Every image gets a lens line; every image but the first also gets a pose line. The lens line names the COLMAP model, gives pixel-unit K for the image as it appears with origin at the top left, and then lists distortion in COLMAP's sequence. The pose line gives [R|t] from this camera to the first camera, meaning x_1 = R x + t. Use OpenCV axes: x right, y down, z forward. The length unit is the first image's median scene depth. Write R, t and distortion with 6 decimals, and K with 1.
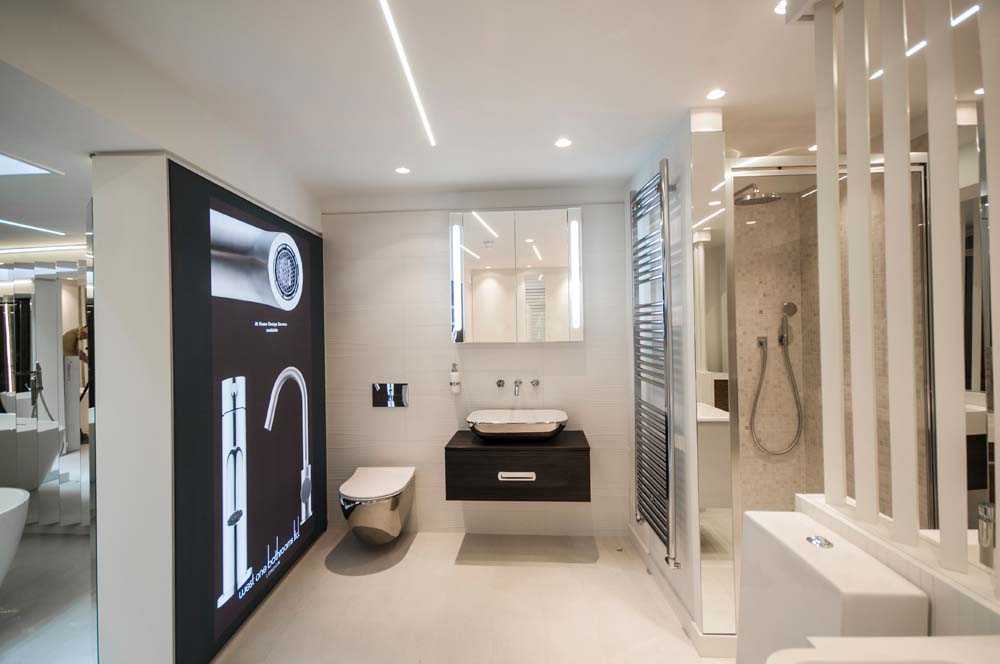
lens RADIAL K [[463.9, 0, 496.7], [0, 463.9, 326.4], [0, 0, 1]] dist [0.013894, -0.000498]
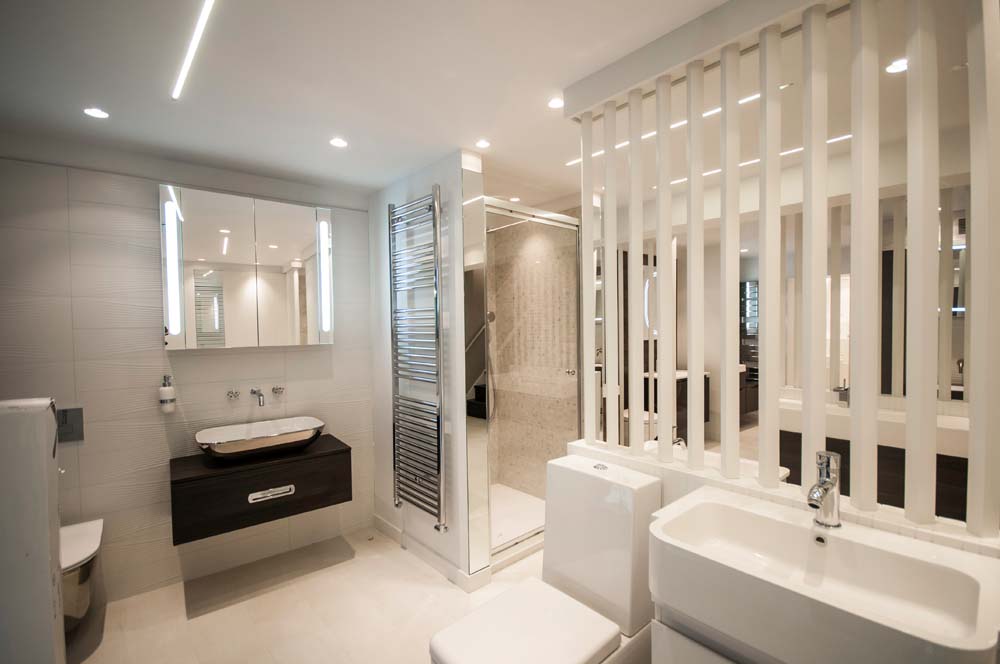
lens RADIAL K [[445.3, 0, 501.2], [0, 445.3, 337.6], [0, 0, 1]] dist [-0.000742, -0.000148]
pose [[0.731347, -0.010430, 0.681926, -0.217404], [-0.000492, 0.999875, 0.015820, 0.002932], [-0.682006, -0.011906, 0.731250, 0.059359]]
